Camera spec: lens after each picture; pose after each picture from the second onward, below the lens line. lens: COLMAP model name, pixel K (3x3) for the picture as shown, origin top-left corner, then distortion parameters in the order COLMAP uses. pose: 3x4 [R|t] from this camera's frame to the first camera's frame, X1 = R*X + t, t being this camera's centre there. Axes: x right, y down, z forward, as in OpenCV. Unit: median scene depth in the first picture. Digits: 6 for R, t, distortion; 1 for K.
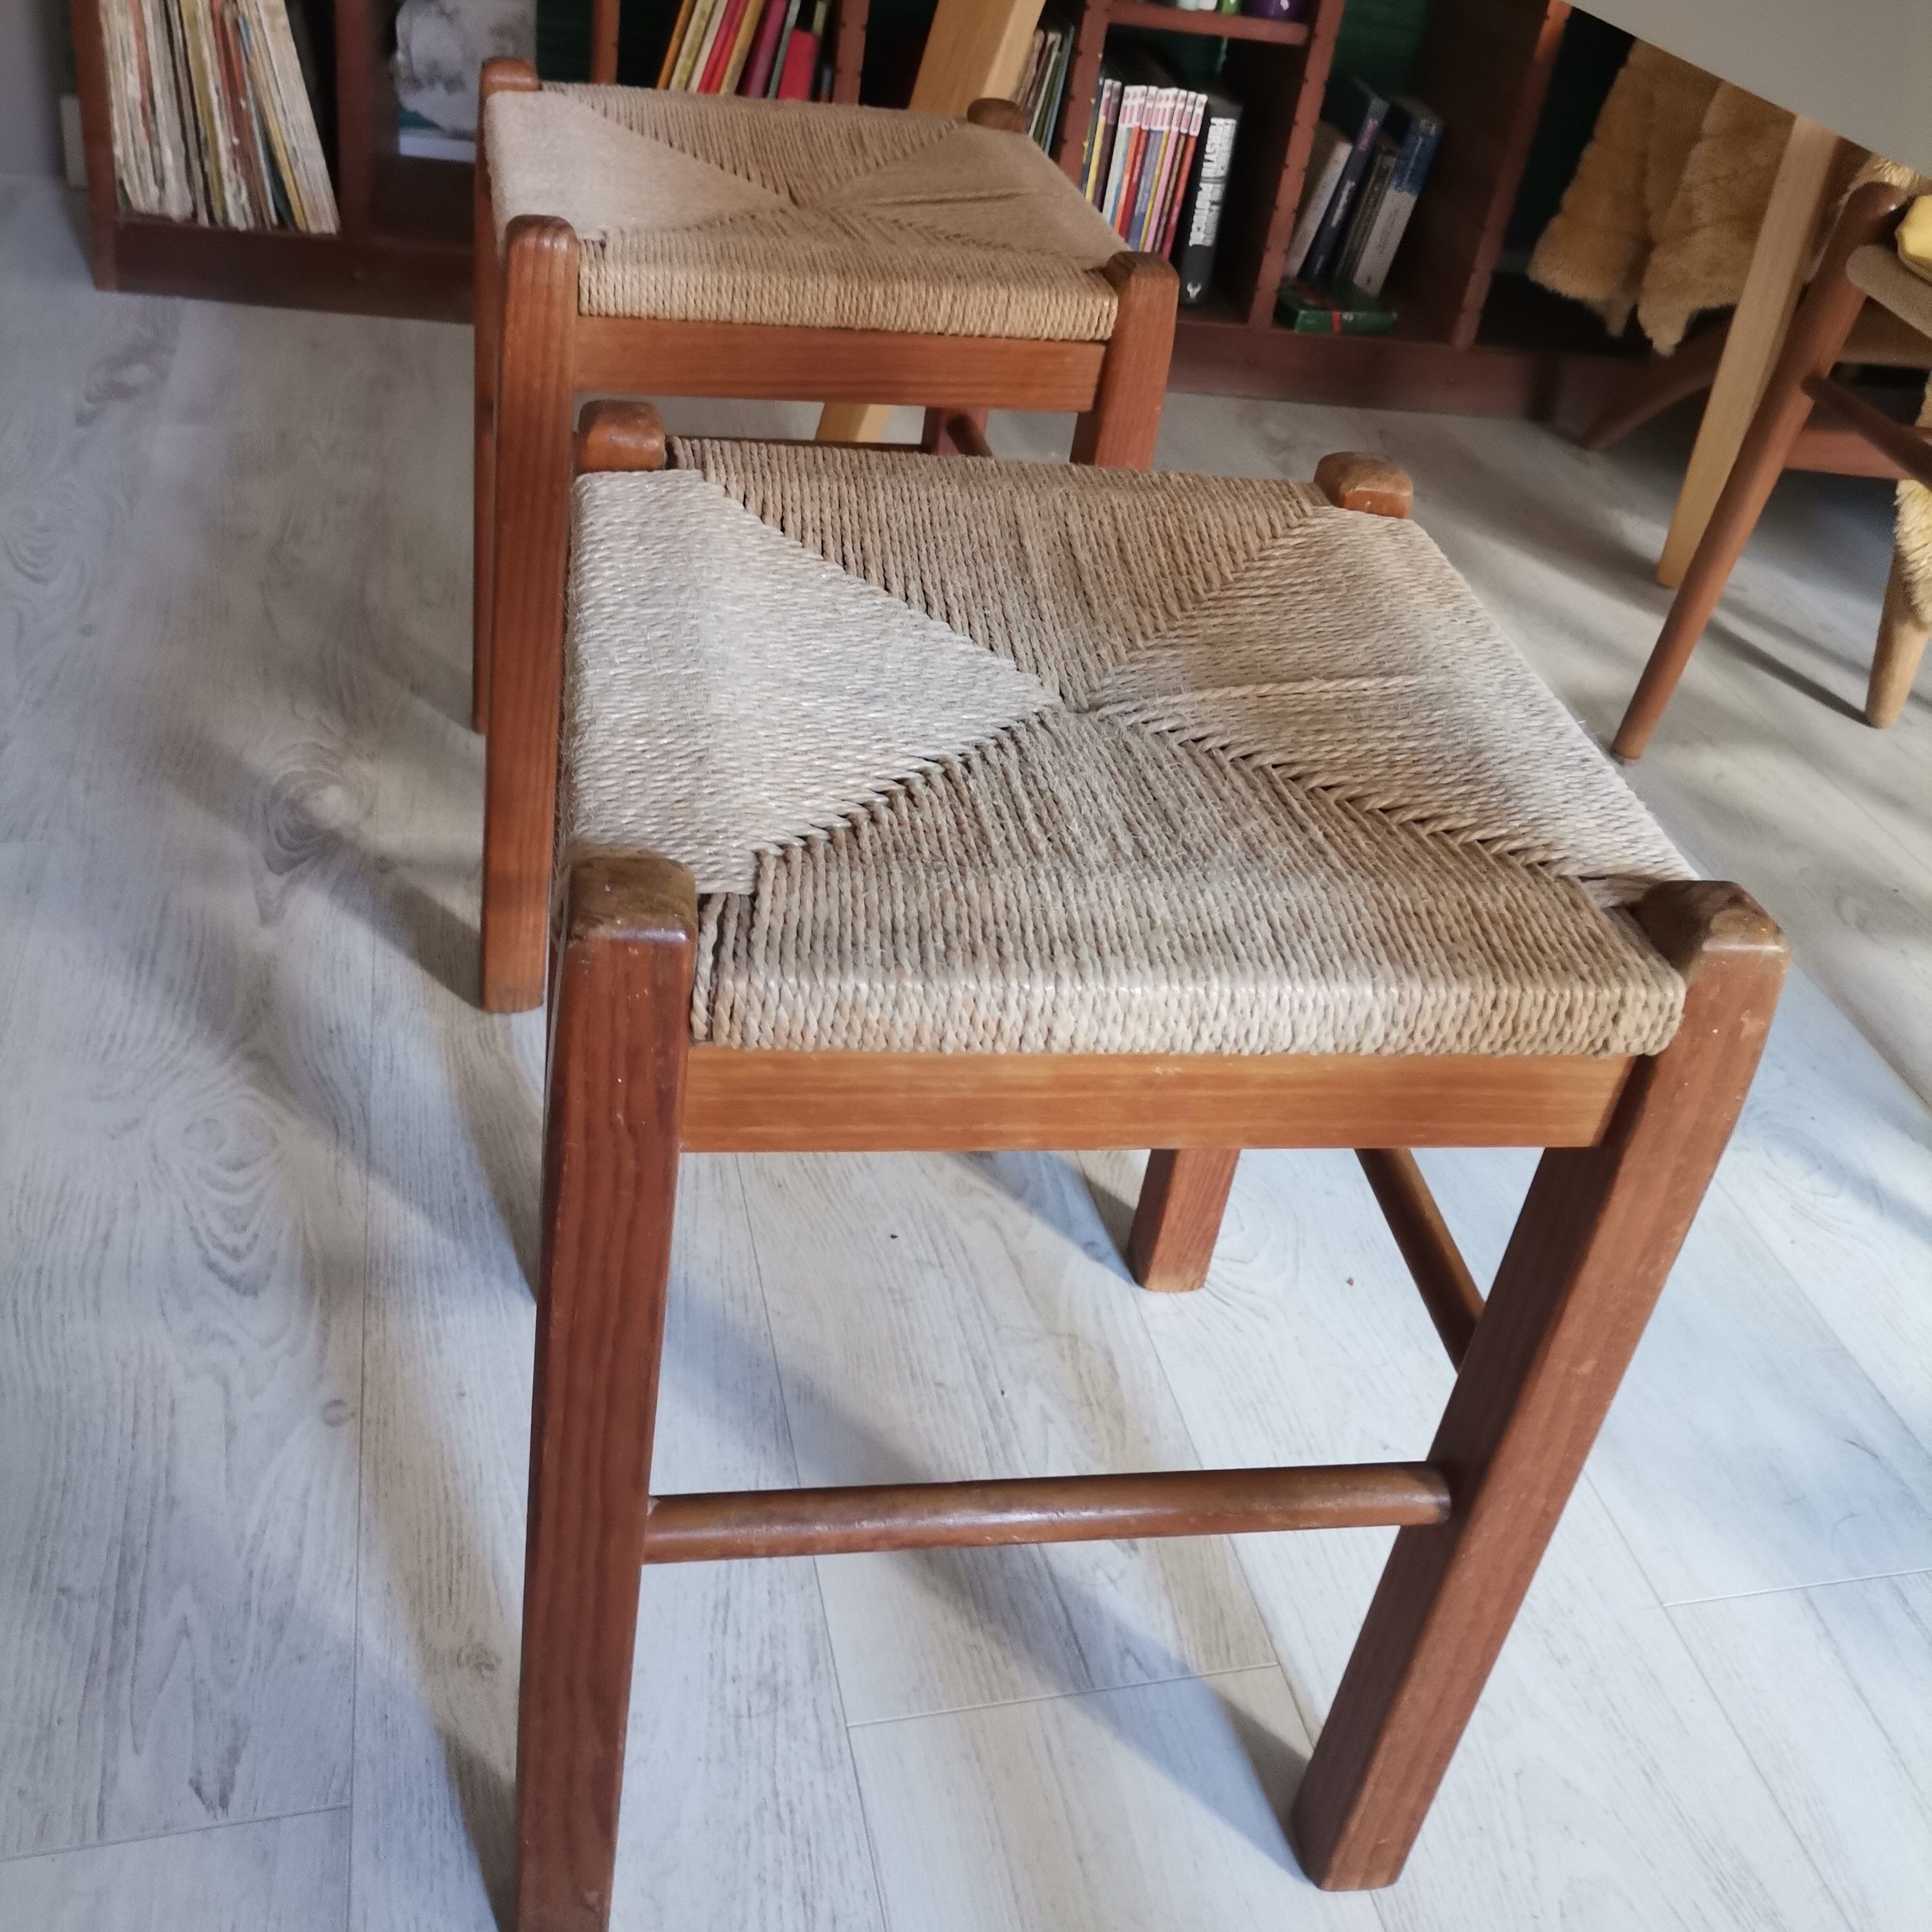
lens RADIAL K [[2291.2, 0, 1034.8], [0, 2291.2, 966.0], [0, 0, 1]] dist [0.034901, -0.010029]
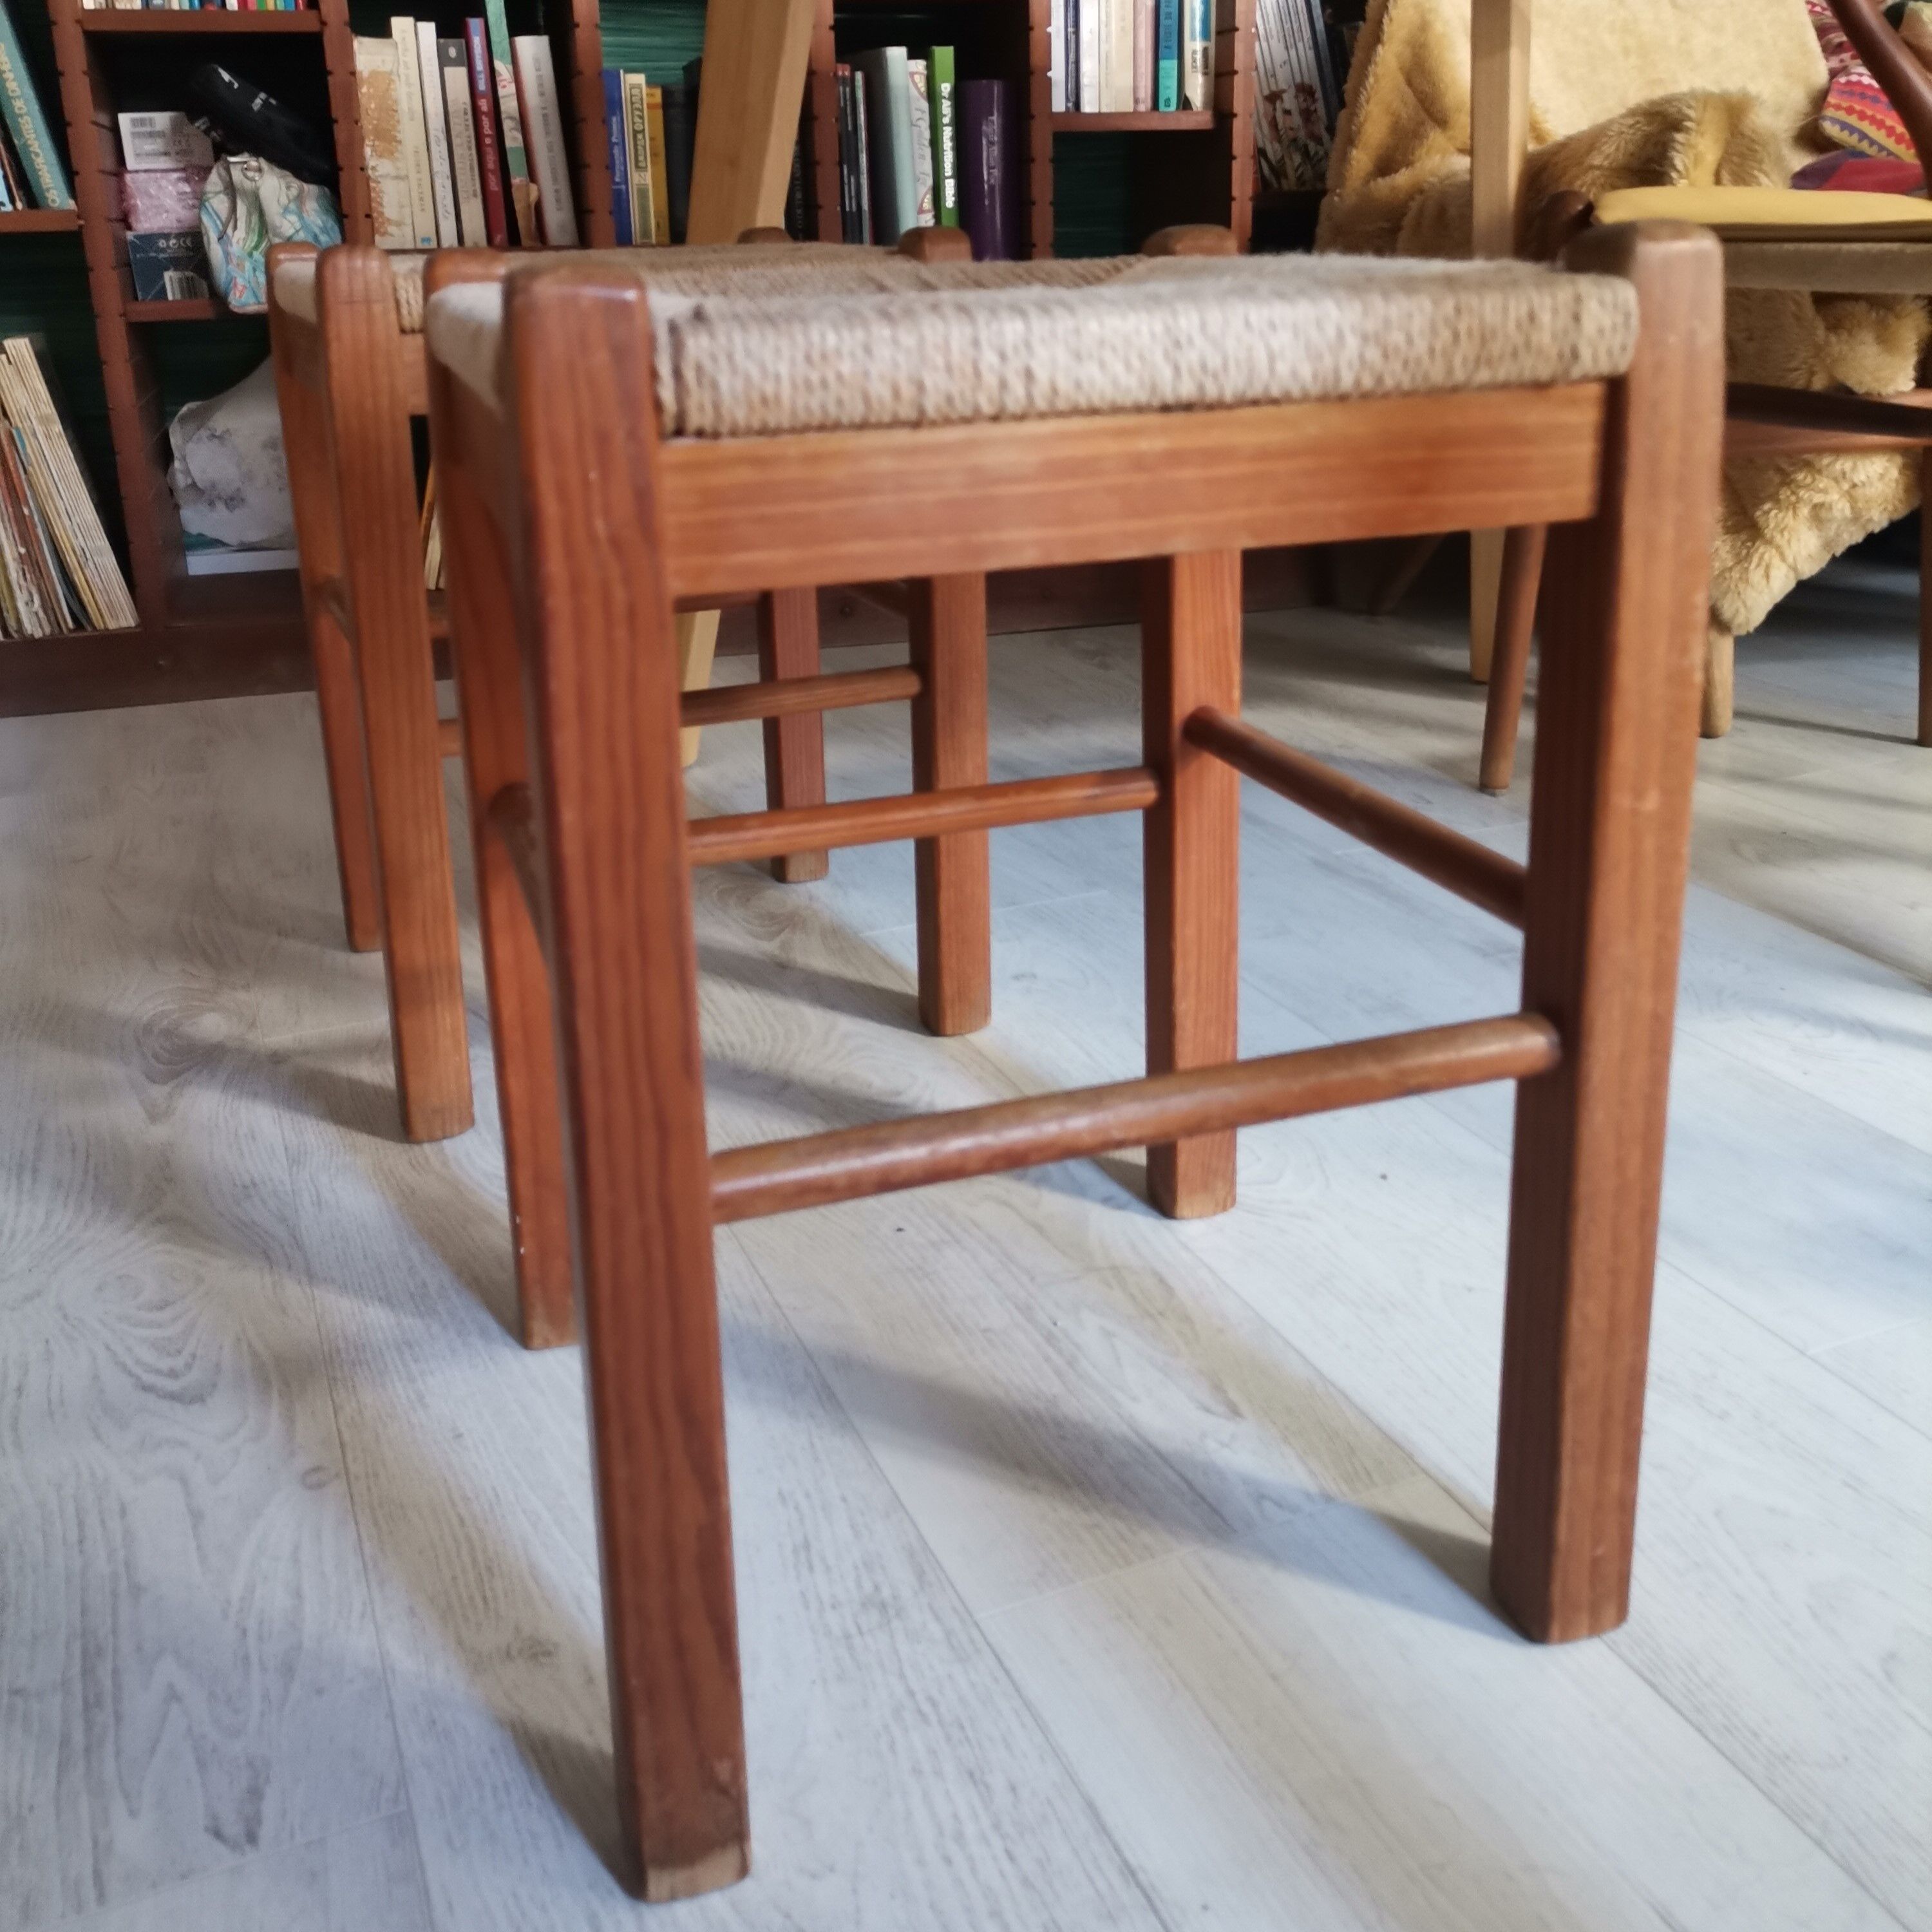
lens RADIAL K [[2277.7, 0, 1110.8], [0, 2277.7, 804.6], [0, 0, 1]] dist [0.041529, 0.000690]
pose [[0.968242, -0.214761, 0.128007, -0.064489], [0.242723, 0.930209, -0.275312, 0.249210], [-0.059947, 0.297639, 0.952795, 0.073603]]
